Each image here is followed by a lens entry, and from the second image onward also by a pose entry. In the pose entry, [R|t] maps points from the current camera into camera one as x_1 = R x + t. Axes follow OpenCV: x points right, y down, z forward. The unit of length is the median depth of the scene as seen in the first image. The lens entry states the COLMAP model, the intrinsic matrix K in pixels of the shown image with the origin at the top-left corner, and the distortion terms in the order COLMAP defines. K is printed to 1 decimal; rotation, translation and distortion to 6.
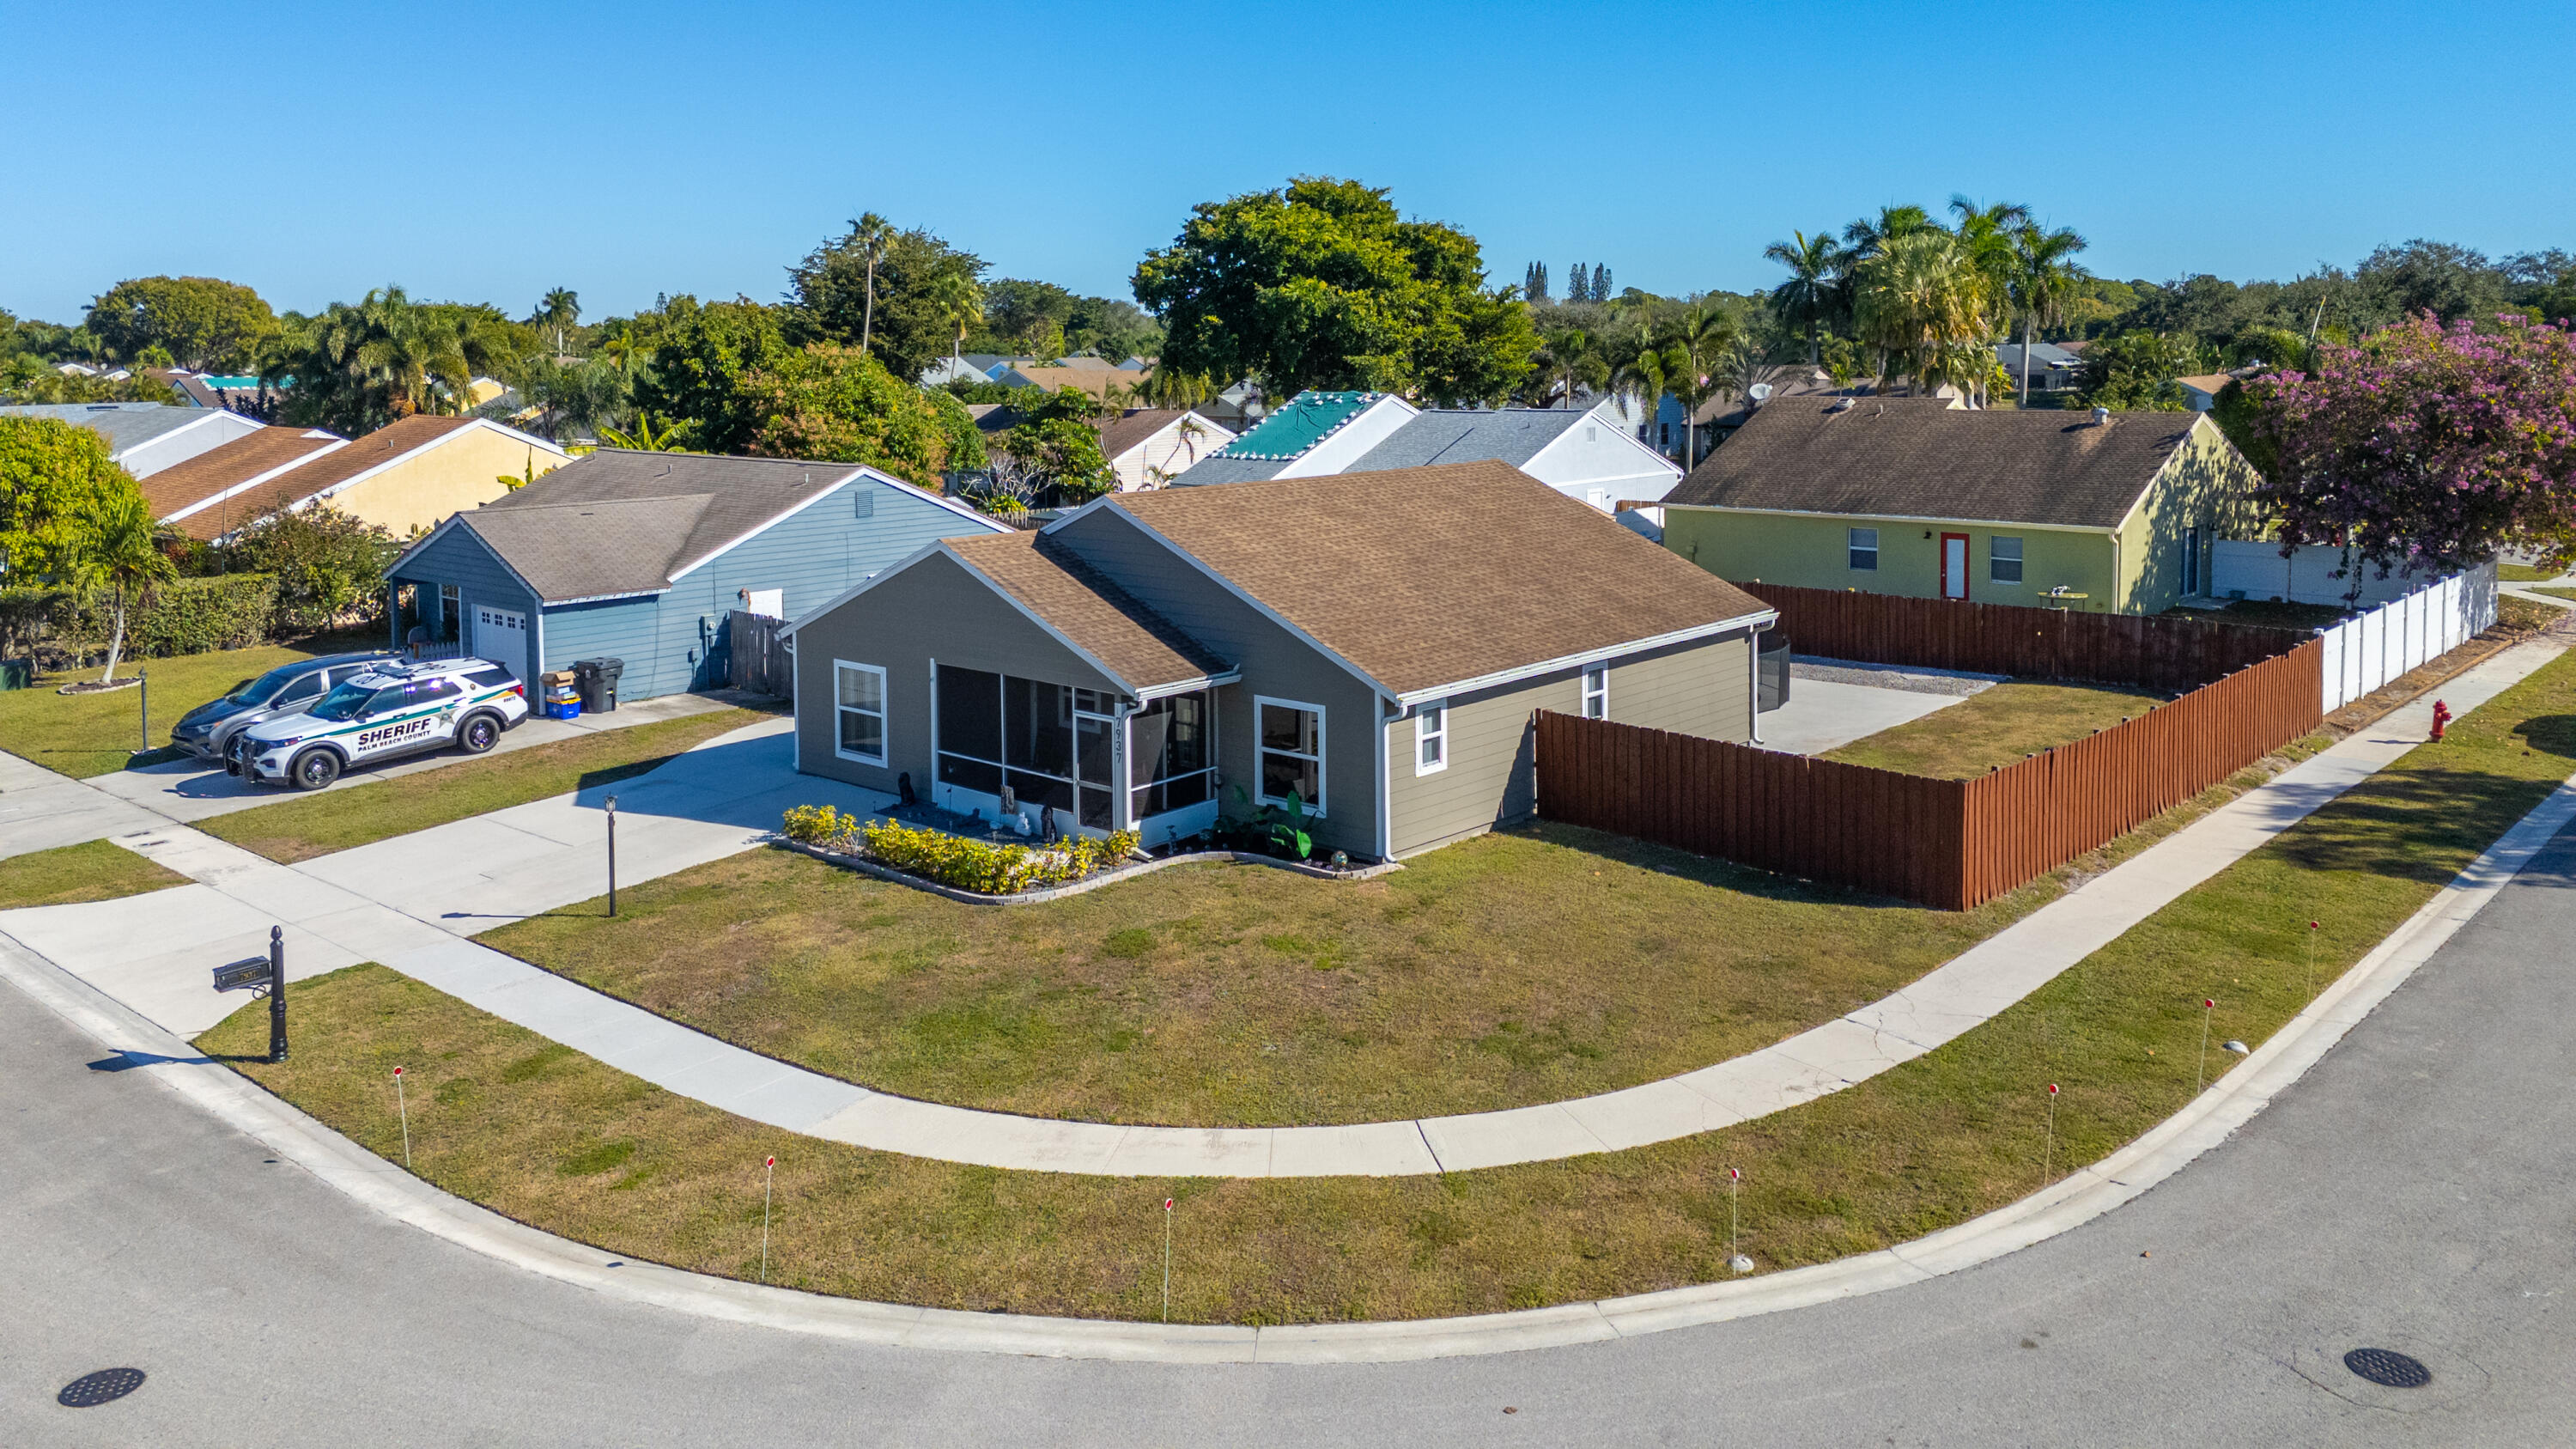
lens RADIAL K [[1938.7, 0, 1307.1], [0, 1938.7, 502.6], [0, 0, 1]] dist [0.030801, 0.000441]
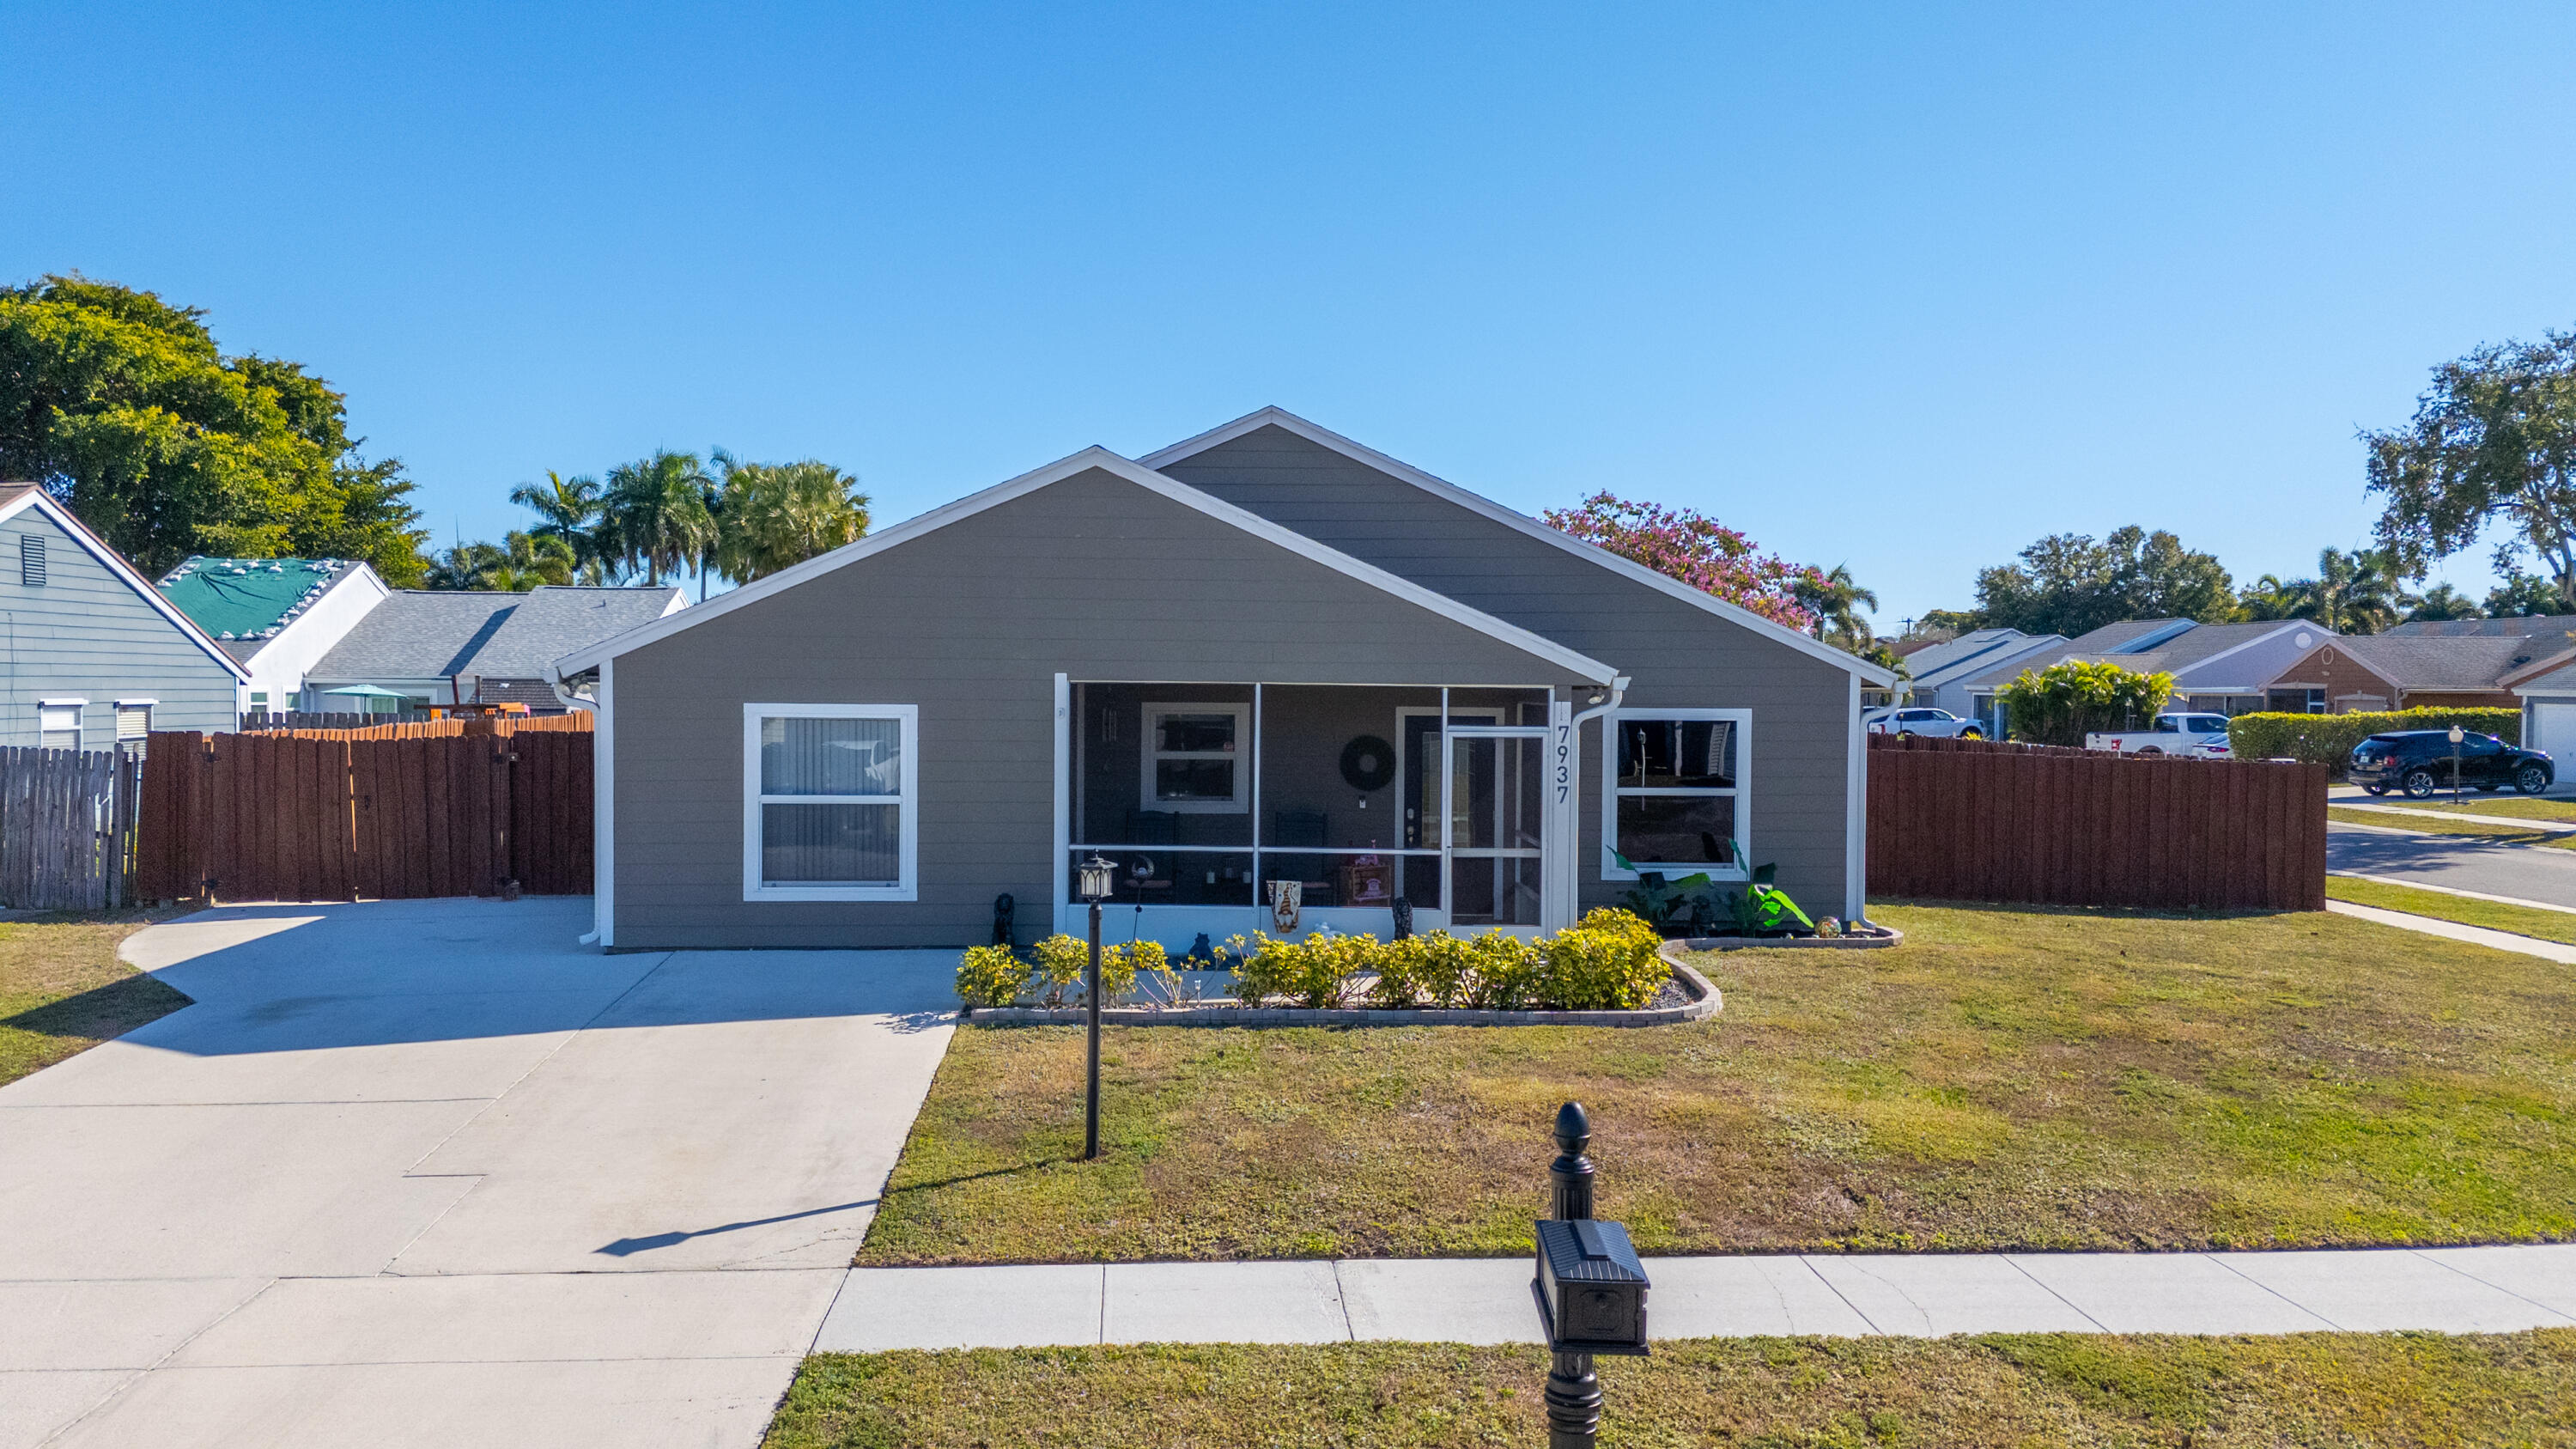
lens RADIAL K [[1934.7, 0, 1241.7], [0, 1934.7, 758.4], [0, 0, 1]] dist [0.037447, -0.004029]
pose [[0.715533, -0.008148, 0.698532, -0.529007], [0.042203, 0.998610, -0.031582, 0.122641], [-0.697303, 0.052078, 0.714882, 0.585059]]
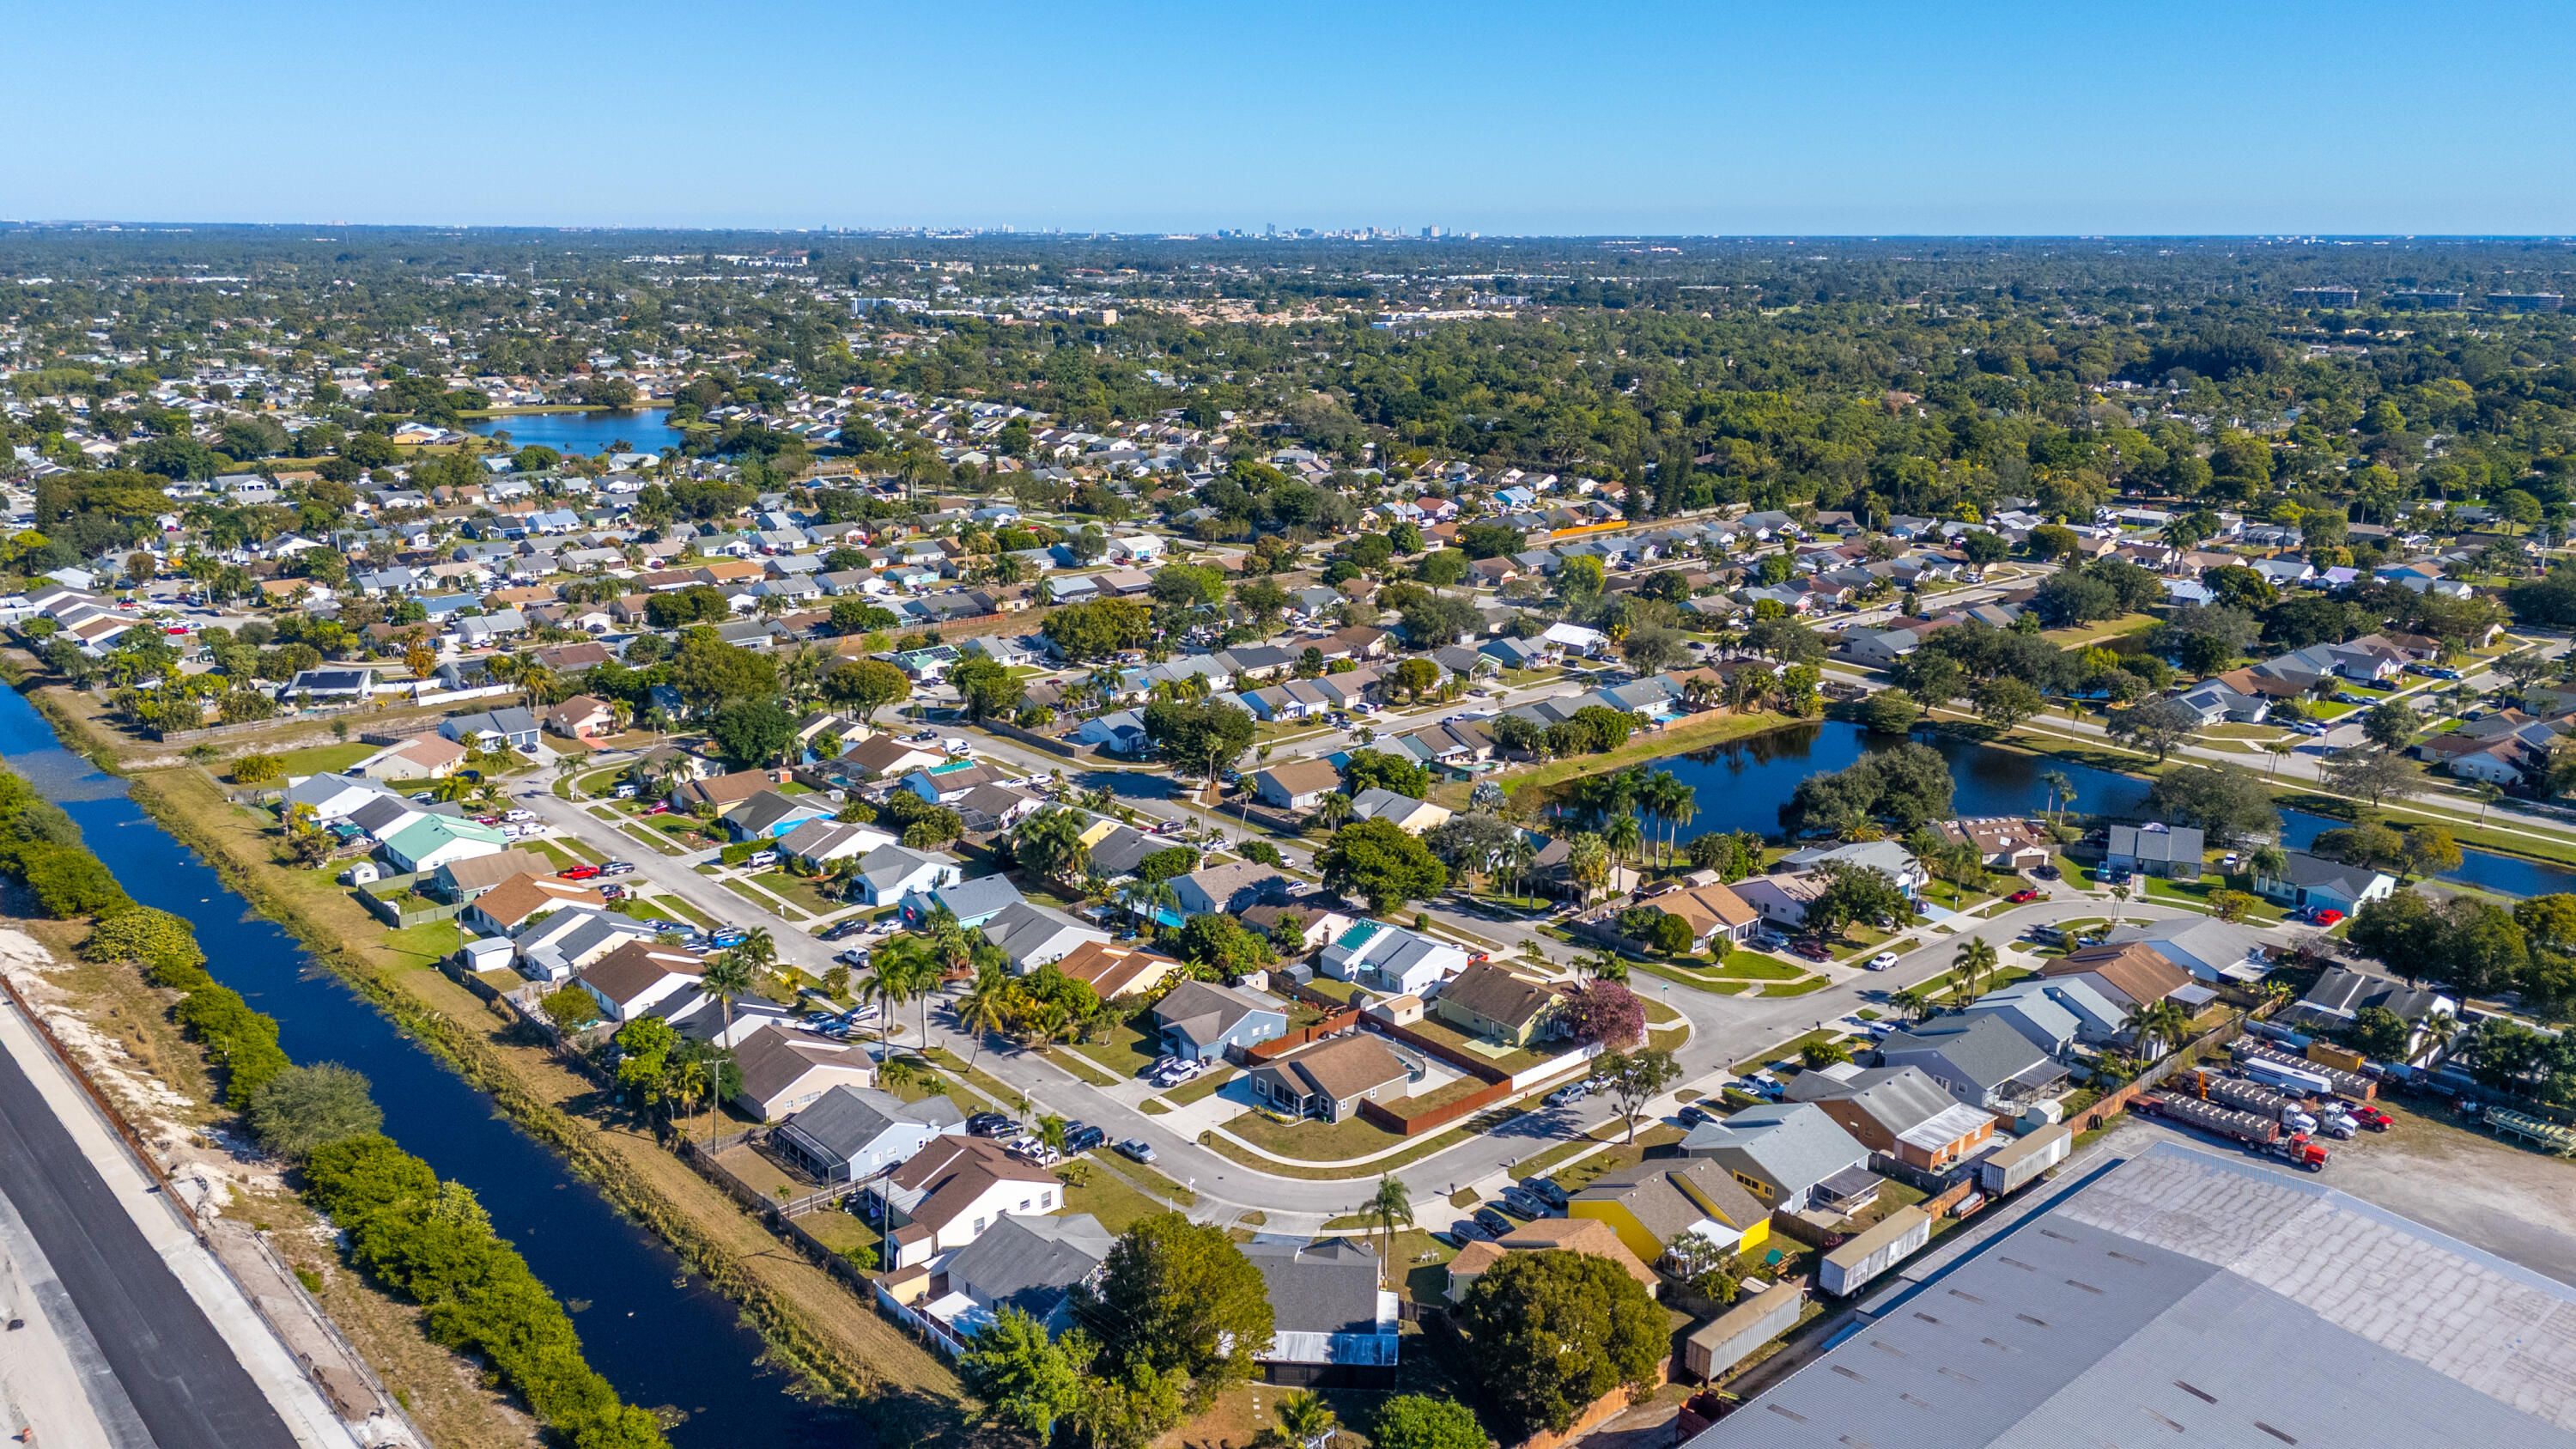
lens RADIAL K [[1961.0, 0, 1292.9], [0, 1961.0, 735.3], [0, 0, 1]] dist [0.035945, -0.003094]
pose [[0.993202, 0.044376, -0.107613, 0.548841], [-0.025569, 0.985074, 0.170223, -2.251309], [0.113561, -0.166315, 0.979512, -5.426941]]
